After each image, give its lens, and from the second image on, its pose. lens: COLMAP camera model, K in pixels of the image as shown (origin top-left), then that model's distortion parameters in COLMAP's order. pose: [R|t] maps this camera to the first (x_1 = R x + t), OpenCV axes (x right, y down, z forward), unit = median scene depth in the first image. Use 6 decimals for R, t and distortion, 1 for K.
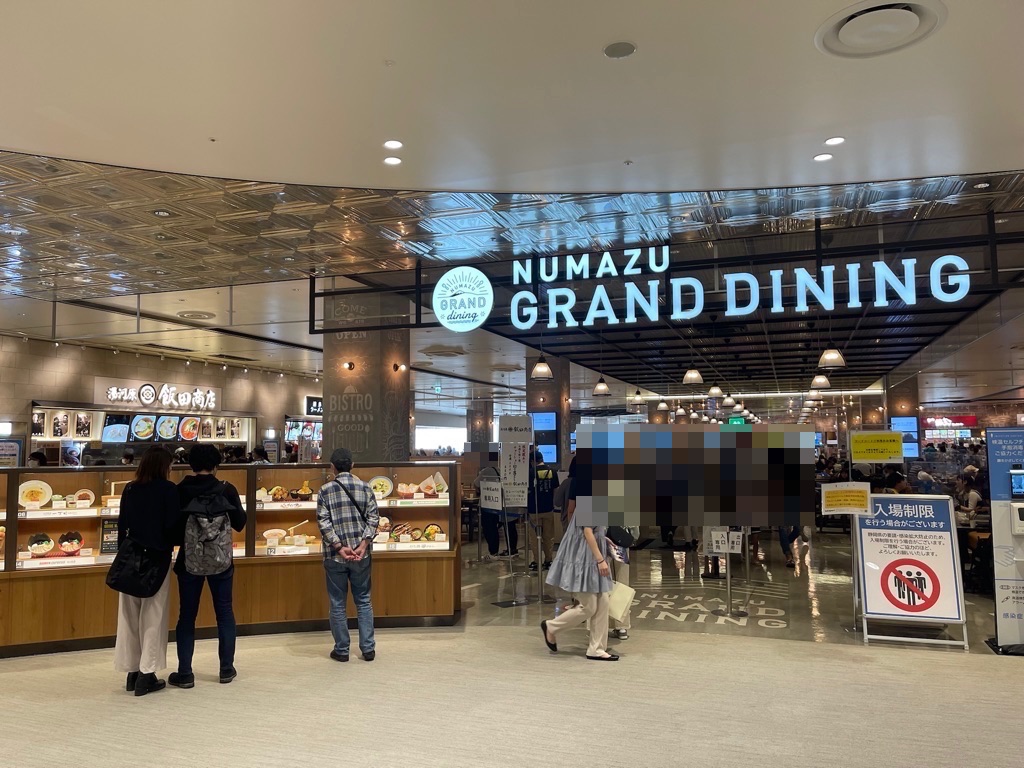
lens RADIAL K [[771.8, 0, 512.0], [0, 771.8, 384.0], [0, 0, 1]] dist [0.078453, -0.097630]
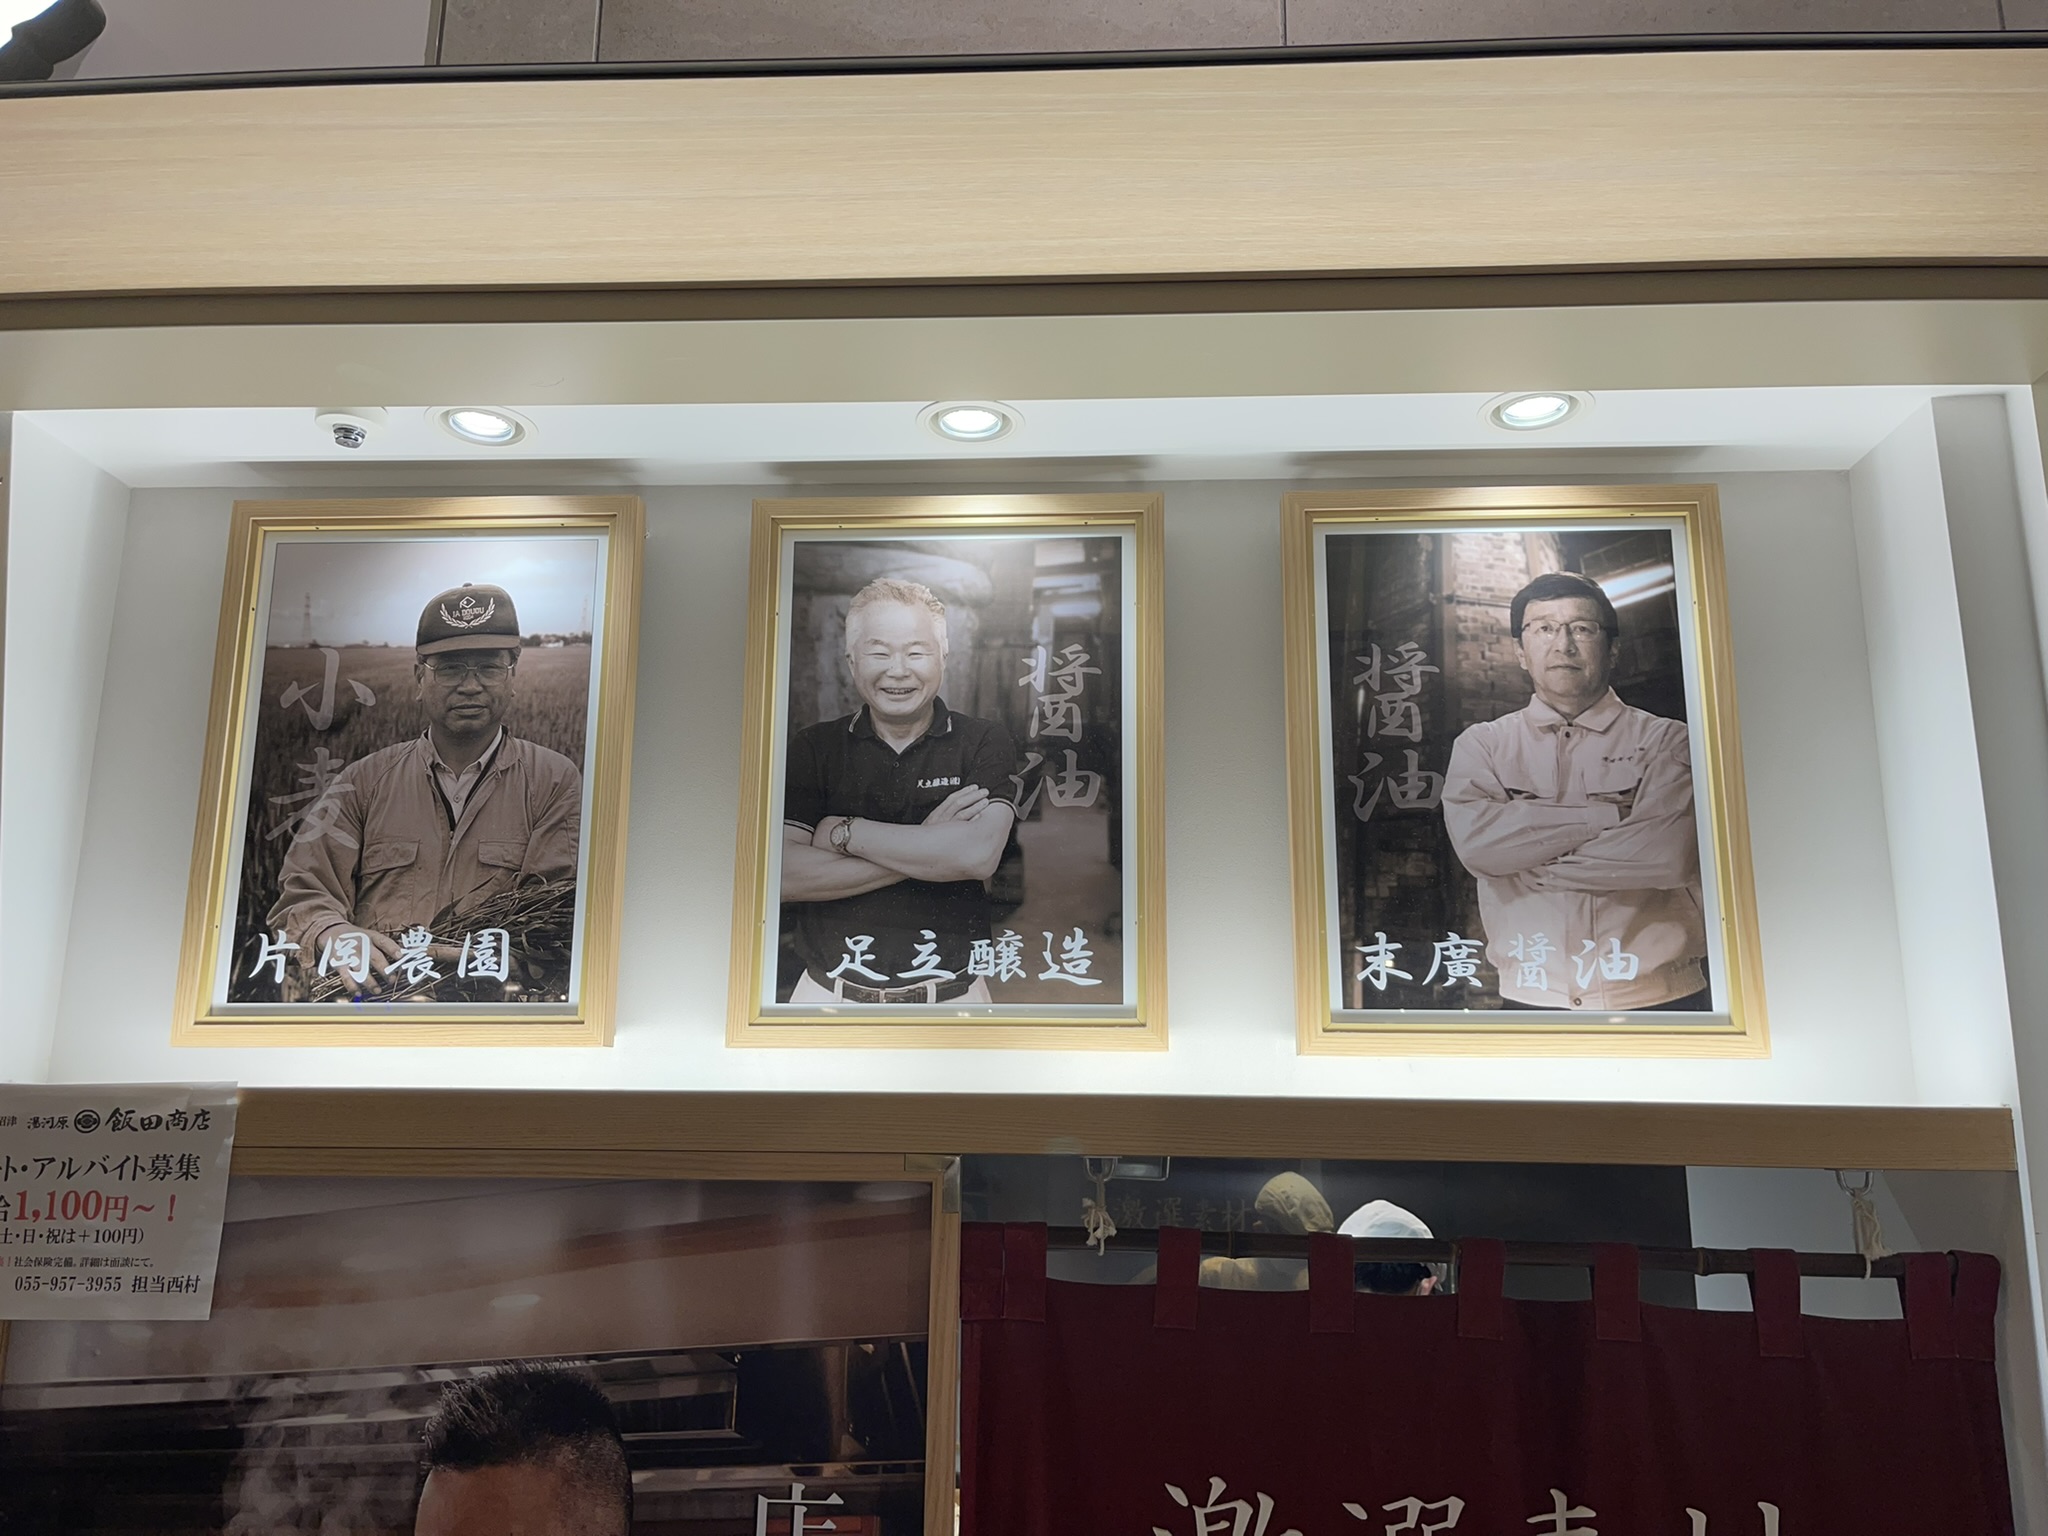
lens RADIAL K [[1559.4, 0, 1018.8], [0, 1559.4, 769.6], [0, 0, 1]] dist [0.079154, -0.114597]
pose [[0.285054, -0.197390, -0.937967, -0.344670], [0.060865, 0.980319, -0.187806, 0.082792], [0.956577, -0.003555, 0.291458, 1.122246]]
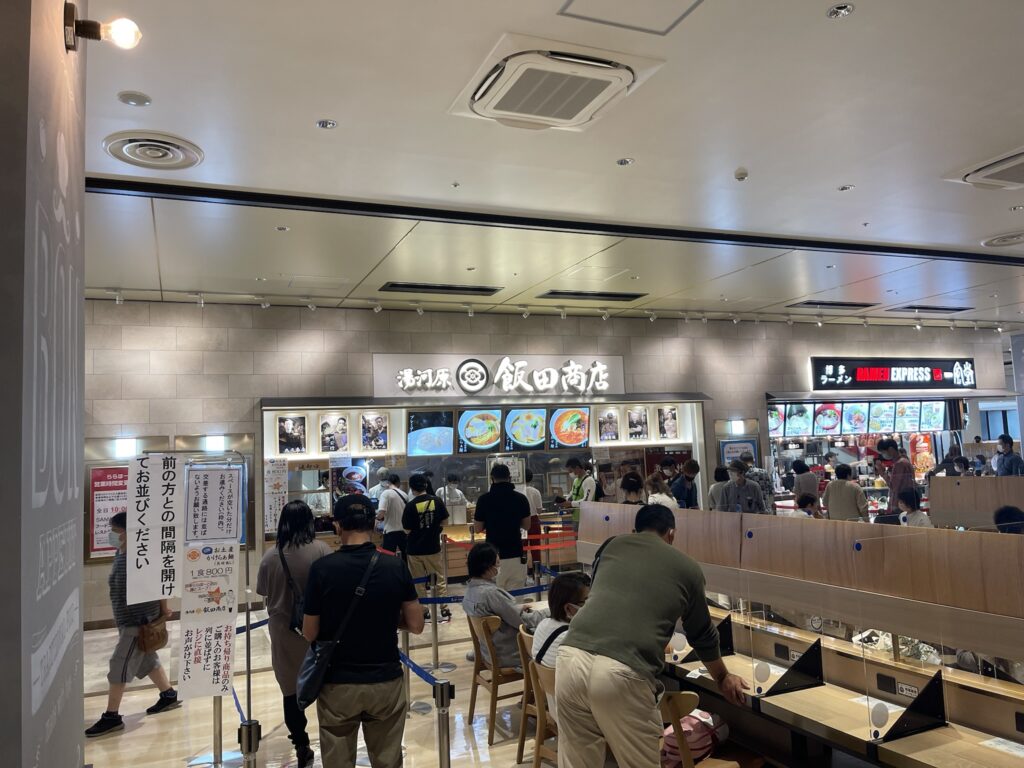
lens RADIAL K [[775.6, 0, 512.0], [0, 775.6, 384.0], [0, 0, 1]] dist [0.103181, -0.114960]
pose [[0.677689, -0.082461, -0.730711, -0.000714], [0.095214, 0.995168, -0.024000, 0.036805], [0.729159, -0.053309, 0.682265, 0.599876]]
